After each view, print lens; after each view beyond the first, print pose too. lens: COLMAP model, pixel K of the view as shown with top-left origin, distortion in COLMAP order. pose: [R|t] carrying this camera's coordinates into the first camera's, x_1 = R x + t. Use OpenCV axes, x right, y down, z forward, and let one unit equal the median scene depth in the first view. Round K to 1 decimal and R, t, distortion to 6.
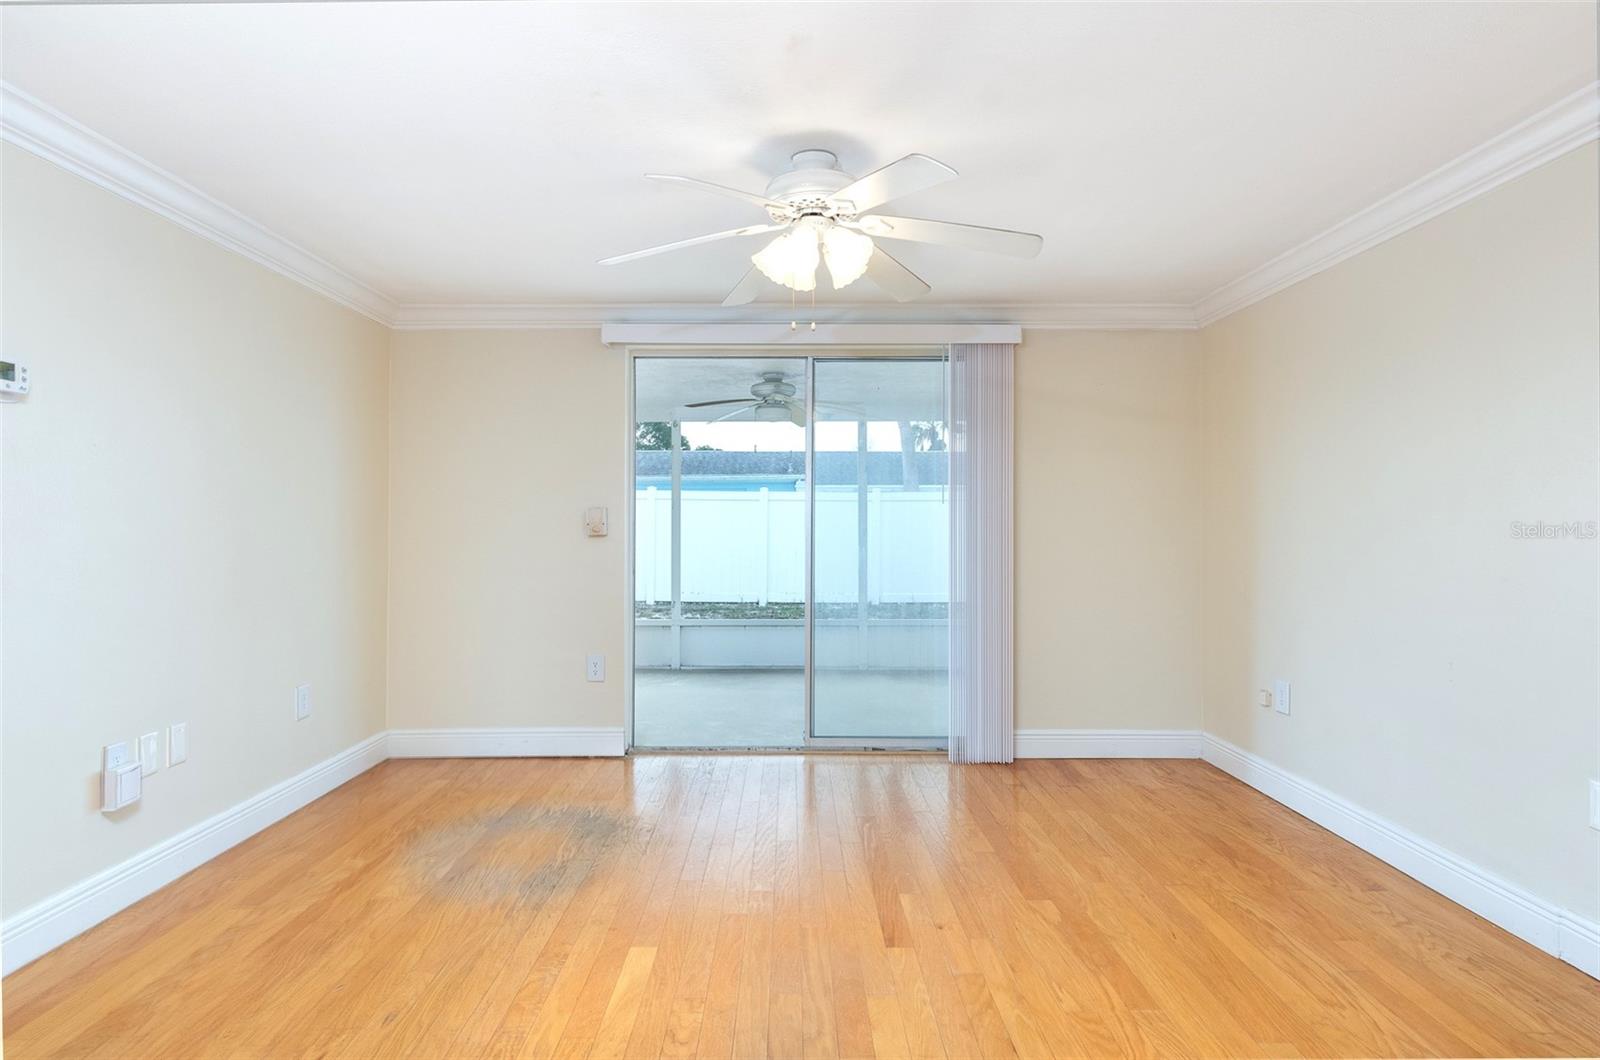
lens RADIAL K [[848.6, 0, 787.0], [0, 848.6, 522.3], [0, 0, 1]] dist [-0.000736, 0.002664]
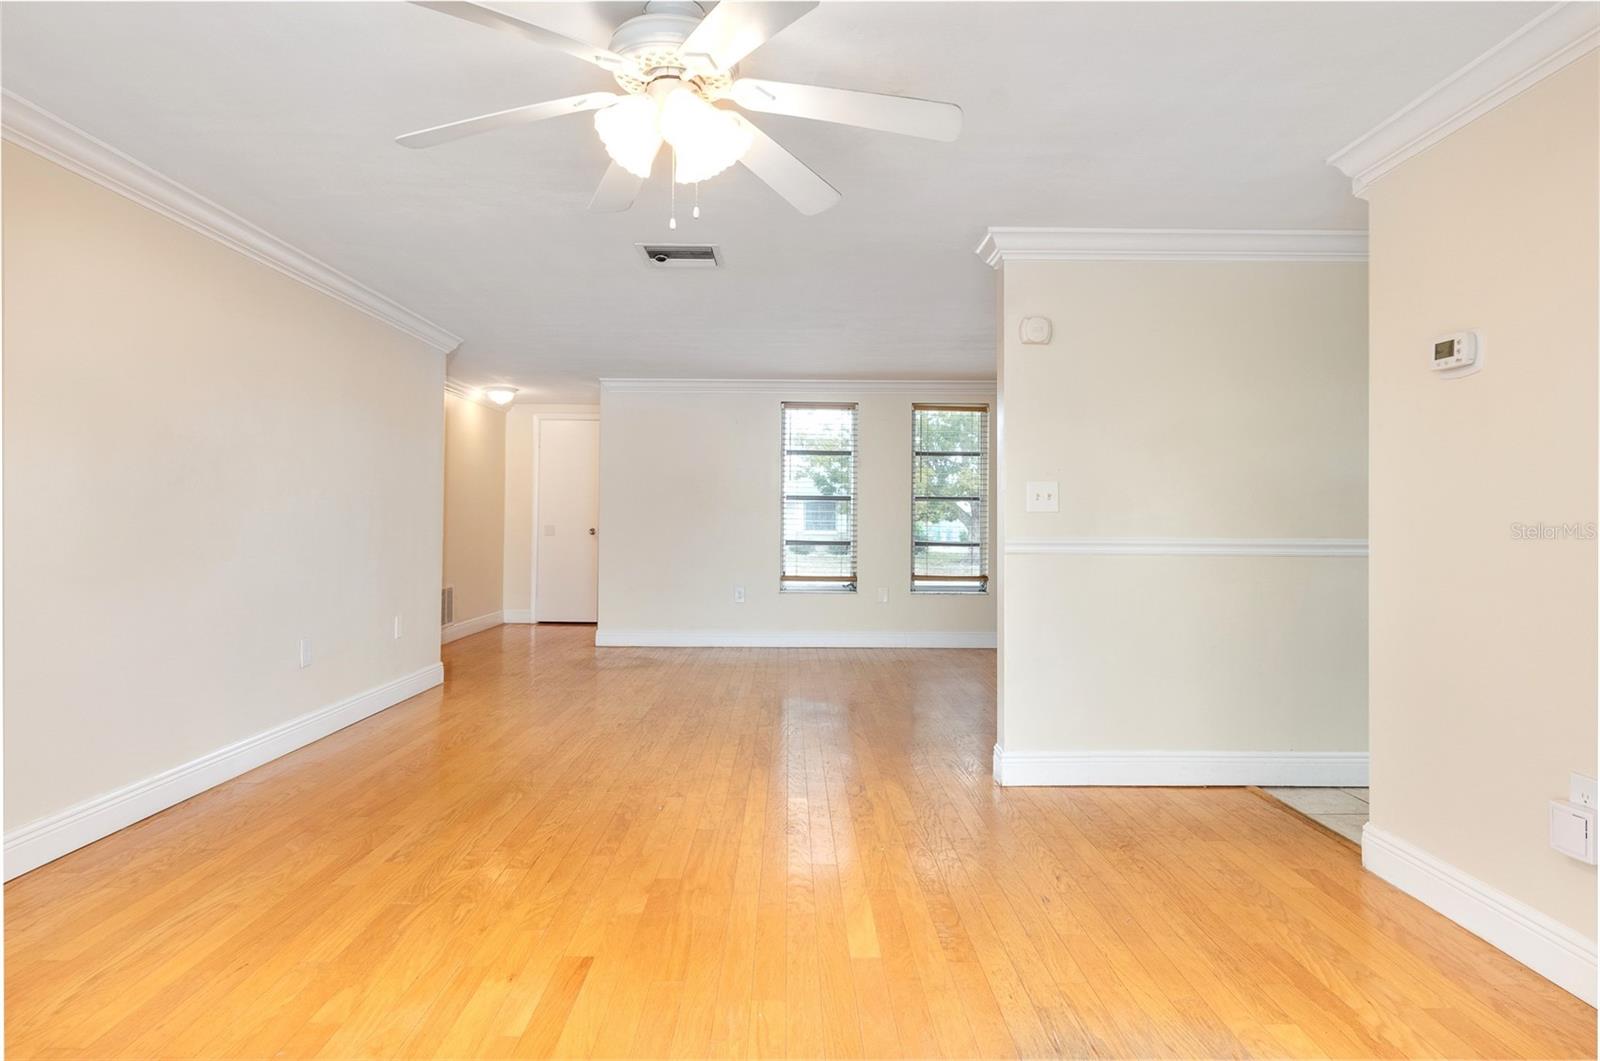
lens RADIAL K [[899.0, 0, 787.4], [0, 899.0, 527.0], [0, 0, 1]] dist [-0.004330, -0.003571]
pose [[-0.999947, -0.009700, -0.003396, -0.044031], [-0.009716, 0.999942, 0.004693, 0.025019], [0.003351, 0.004725, -0.999983, 1.097021]]
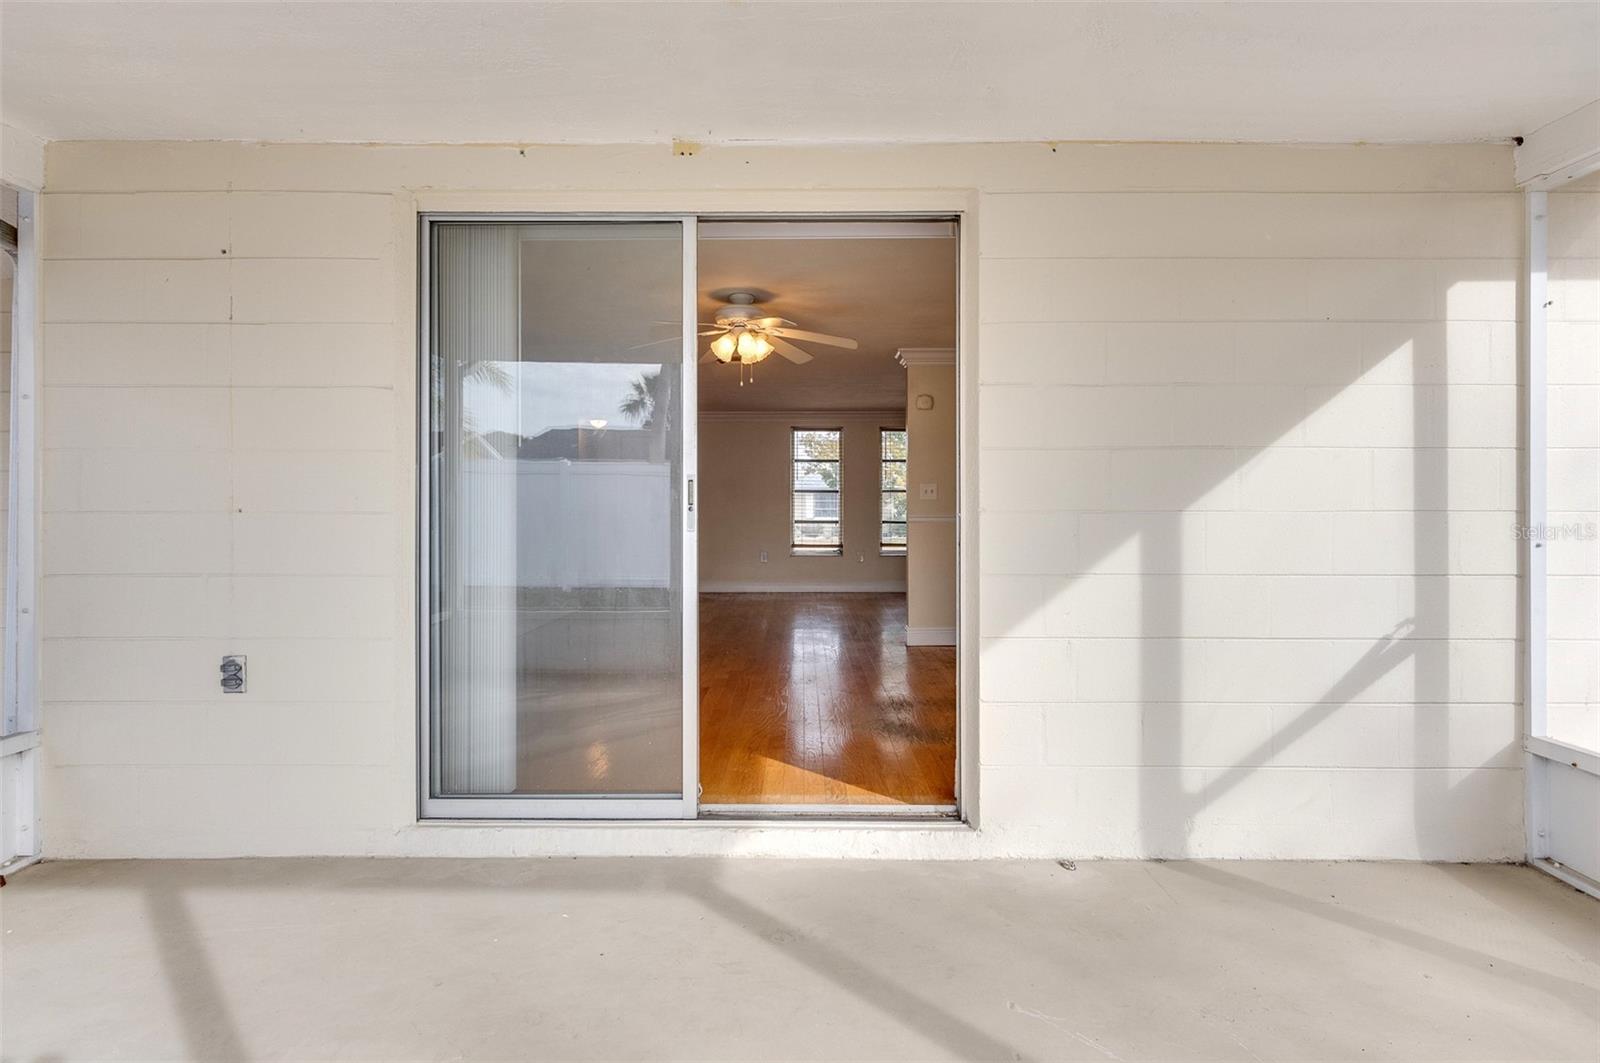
lens RADIAL K [[833.8, 0, 788.3], [0, 833.8, 511.7], [0, 0, 1]] dist [0.005025, -0.000058]
pose [[-0.999929, -0.000292, 0.011899, -0.058560], [-0.000308, 0.999999, -0.001348, 0.036165], [-0.011898, -0.001351, -0.999928, 1.772207]]
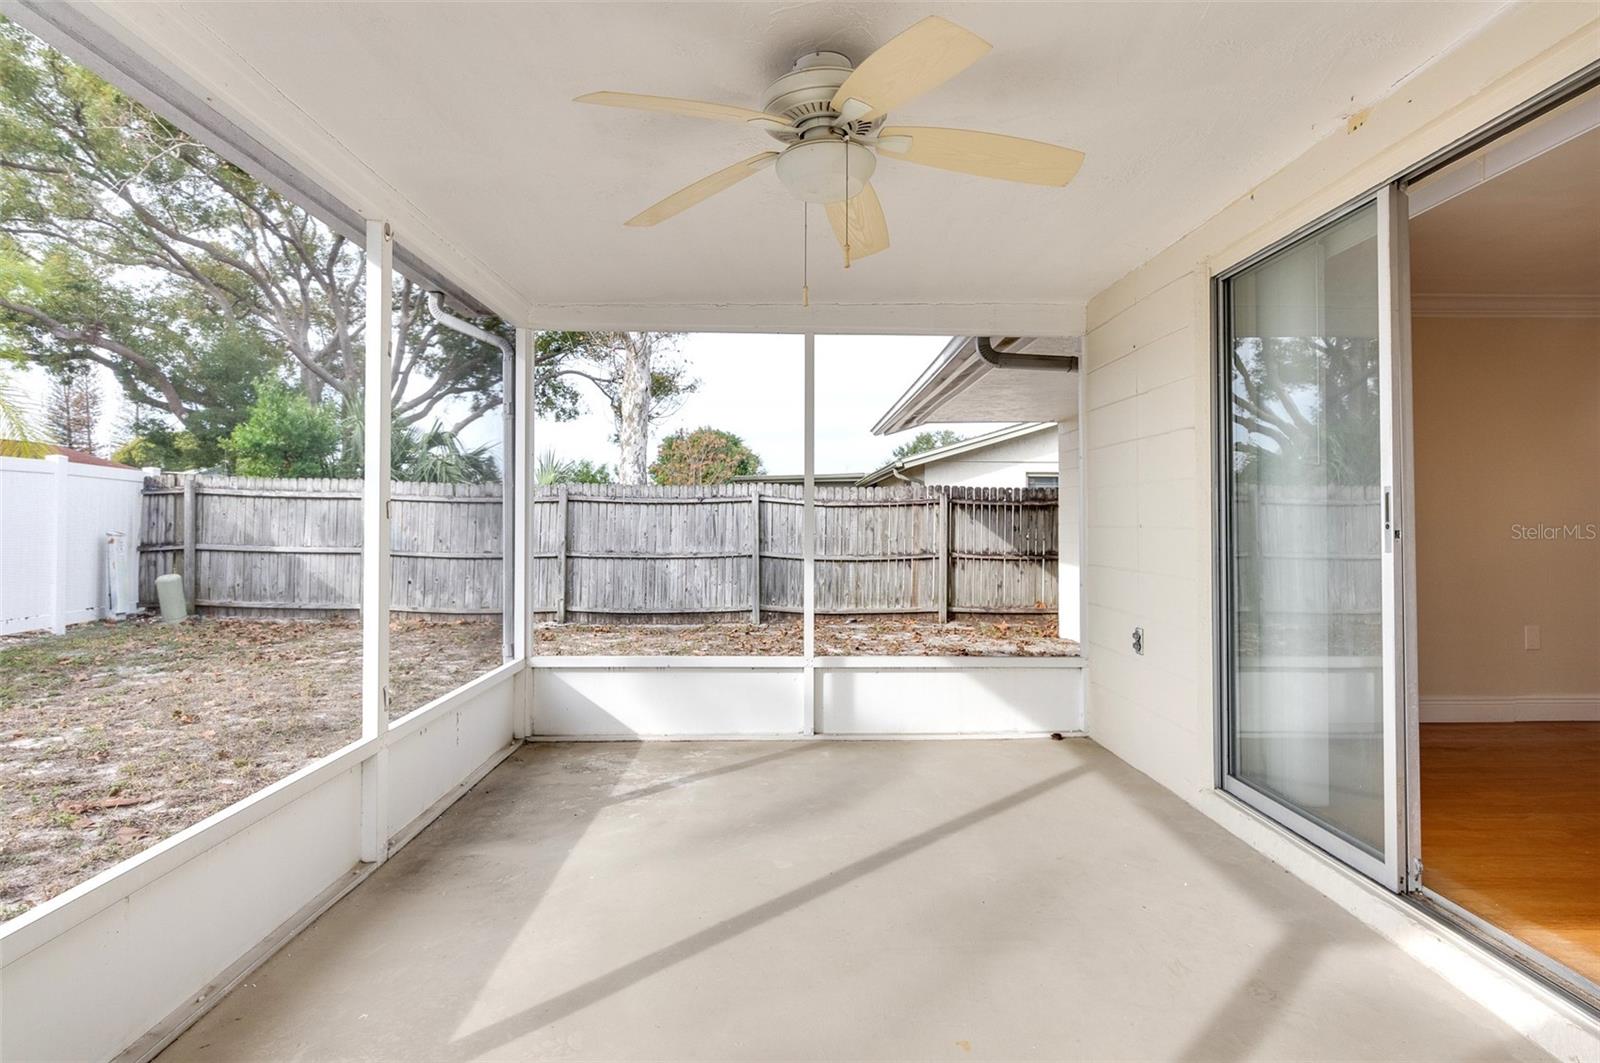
lens RADIAL K [[833.8, 0, 789.2], [0, 833.8, 515.0], [0, 0, 1]] dist [0.005025, -0.000058]
pose [[-0.006514, 0.008952, 0.999939, -0.565711], [-0.006236, 0.999940, -0.008992, 0.032888], [-0.999959, -0.006294, -0.006458, 1.508731]]
